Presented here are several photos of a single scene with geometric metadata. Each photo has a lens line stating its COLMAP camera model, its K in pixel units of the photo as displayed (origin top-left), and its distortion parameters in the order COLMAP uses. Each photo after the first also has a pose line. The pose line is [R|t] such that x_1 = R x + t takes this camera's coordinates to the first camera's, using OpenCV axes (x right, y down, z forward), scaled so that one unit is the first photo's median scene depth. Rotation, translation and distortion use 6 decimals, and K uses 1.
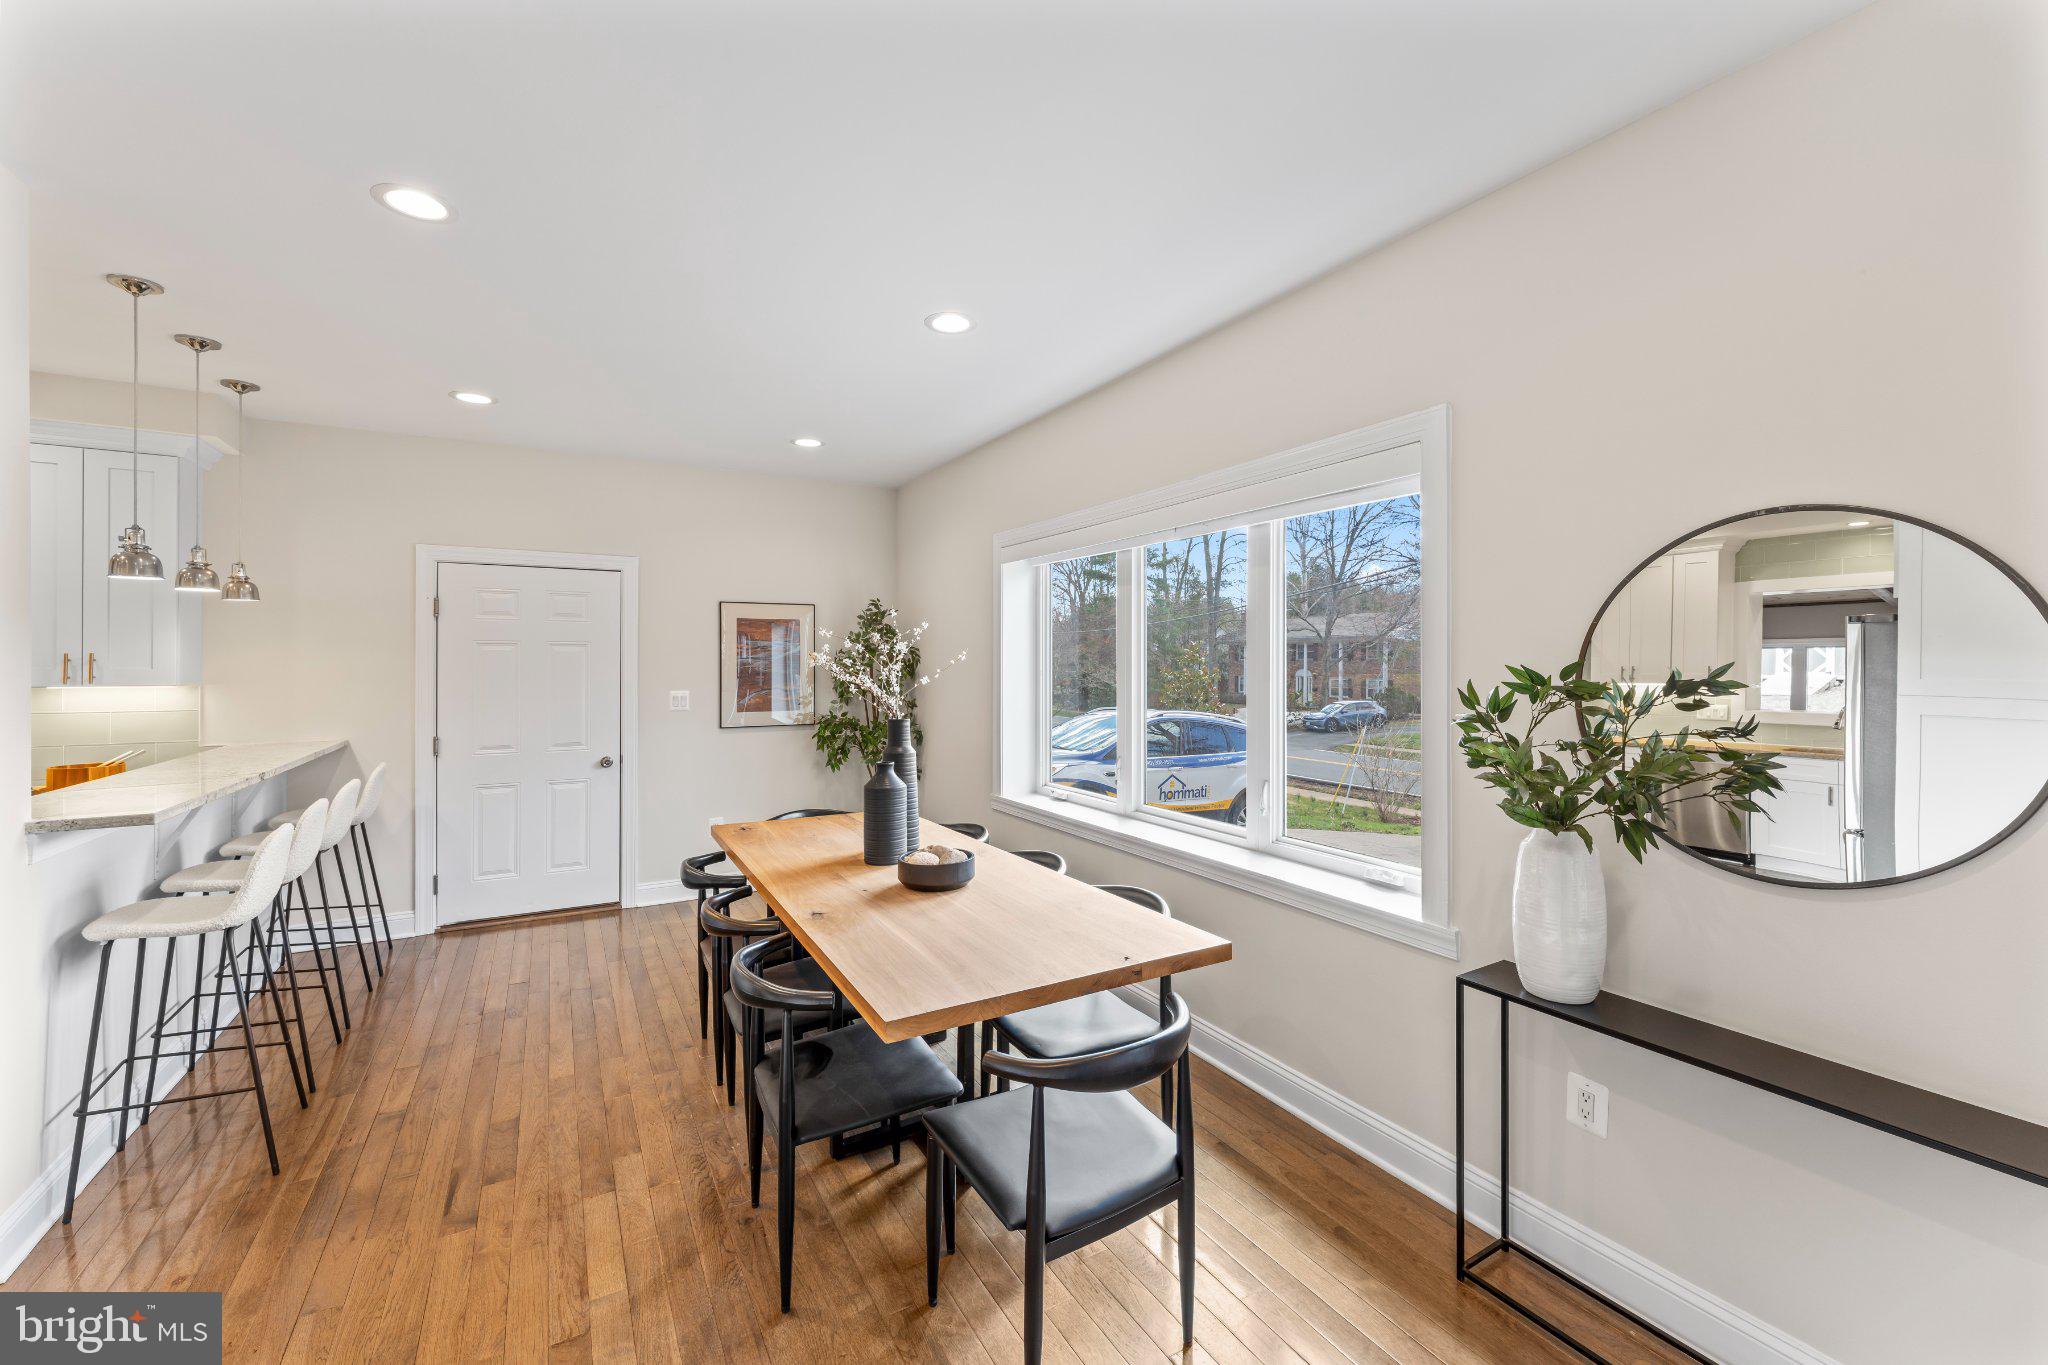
lens RADIAL K [[826.1, 0, 1034.2], [0, 826.1, 660.3], [0, 0, 1]] dist [-0.001229, -0.001060]
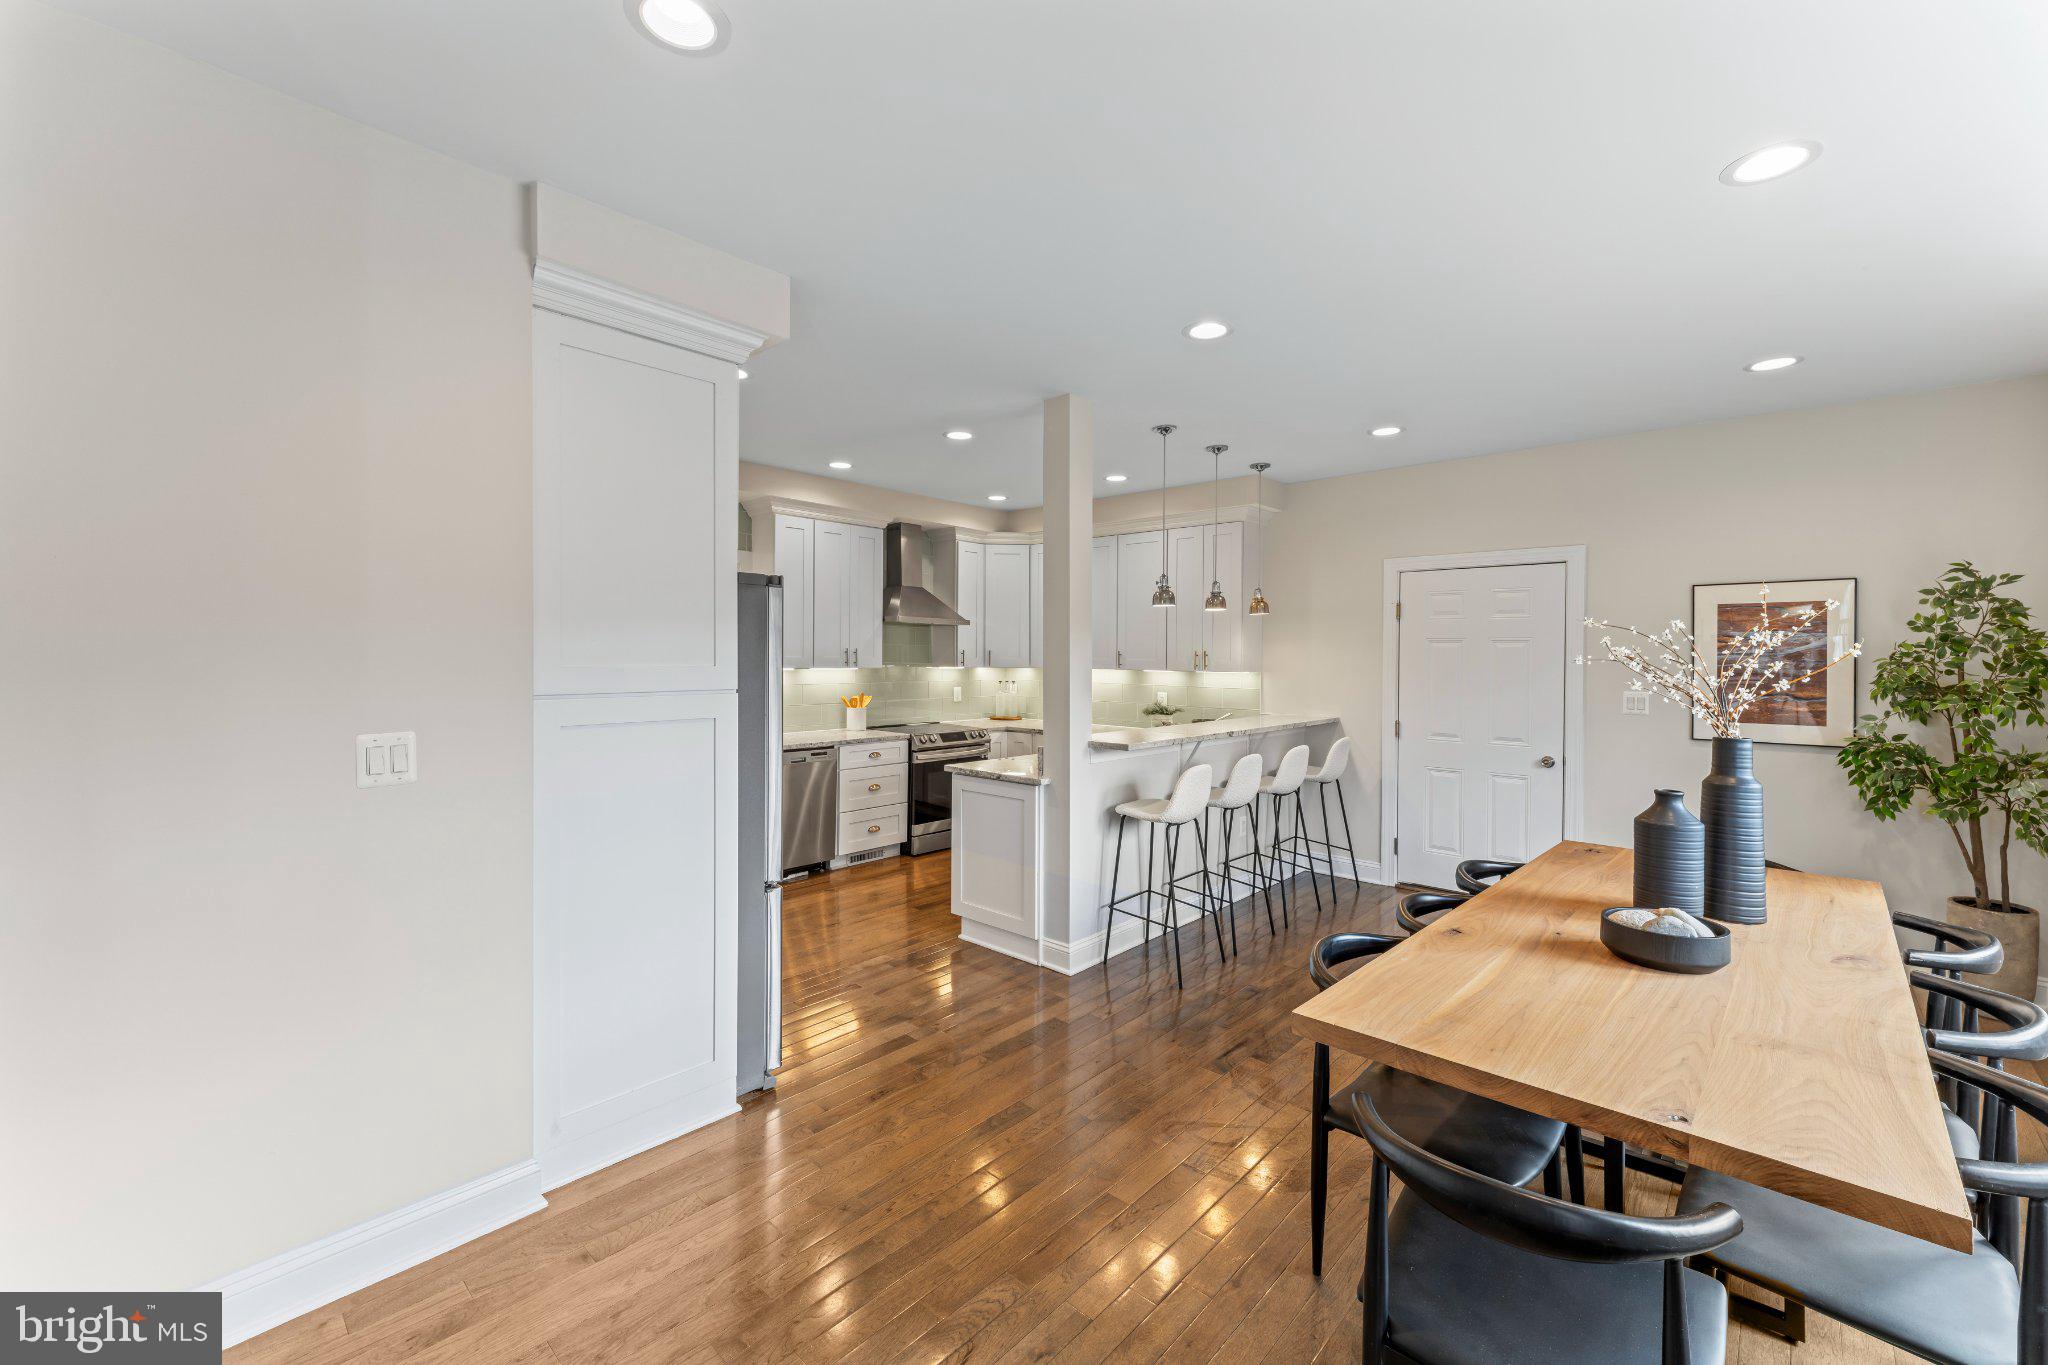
lens RADIAL K [[826.1, 0, 1015.1], [0, 826.1, 667.4], [0, 0, 1]] dist [-0.001229, -0.001060]
pose [[0.284019, 0.014448, -0.958710, 0.334376], [-0.003711, 0.999896, 0.013970, 0.001962], [0.958811, -0.000410, 0.284043, 0.188055]]
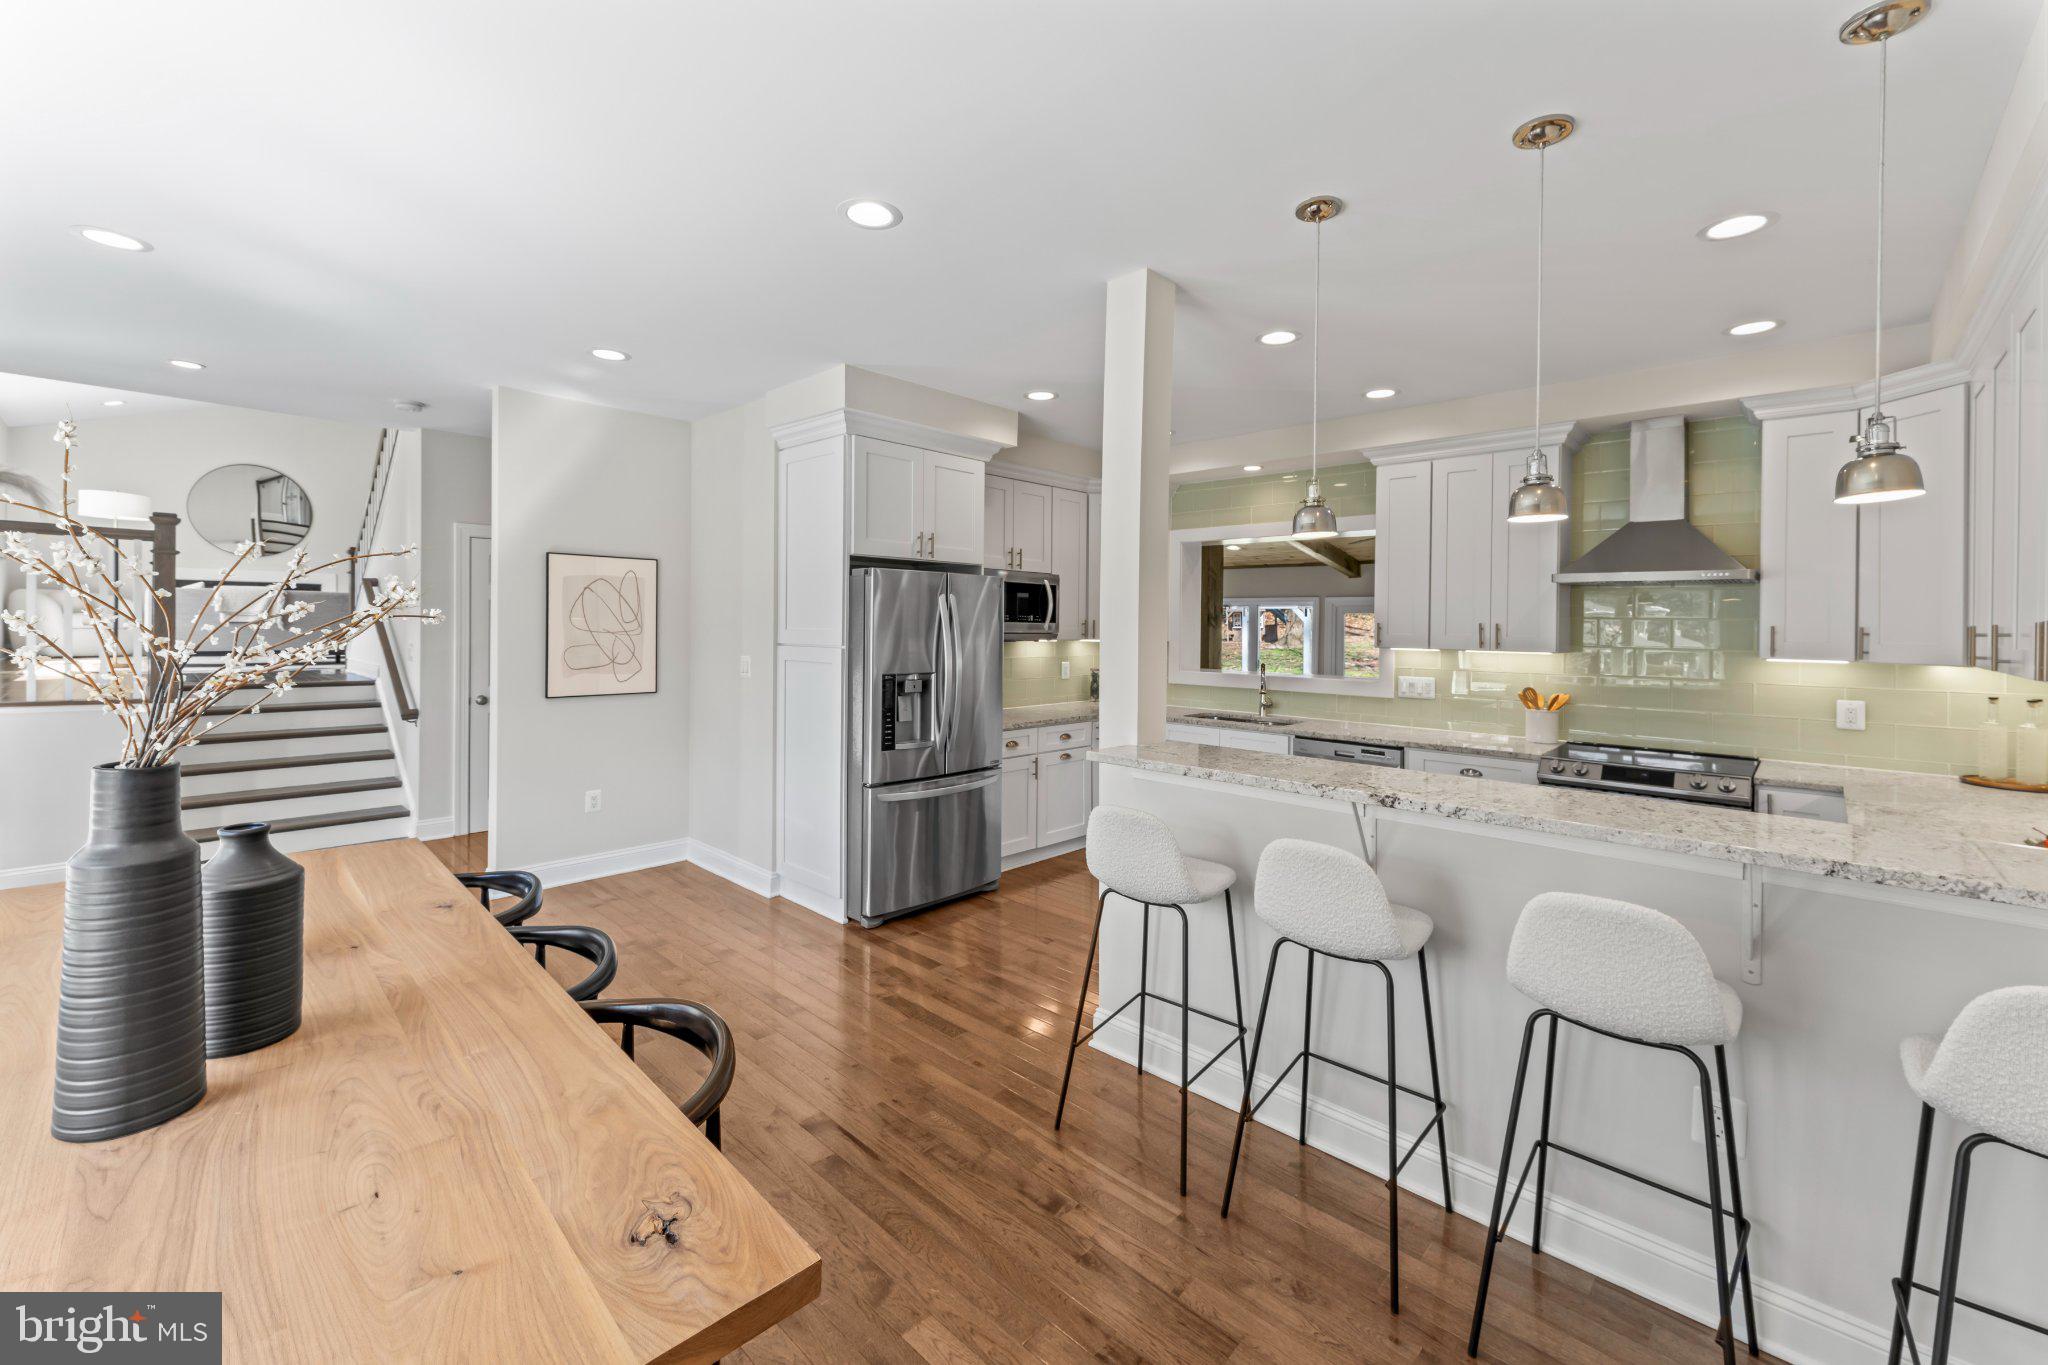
lens RADIAL K [[826.1, 0, 1011.1], [0, 826.1, 628.3], [0, 0, 1]] dist [-0.001229, -0.001060]
pose [[-0.962262, -0.014796, -0.271721, -0.406350], [-0.015152, 0.999885, -0.000788, 0.006506], [0.271701, 0.003359, -0.962376, 1.389886]]
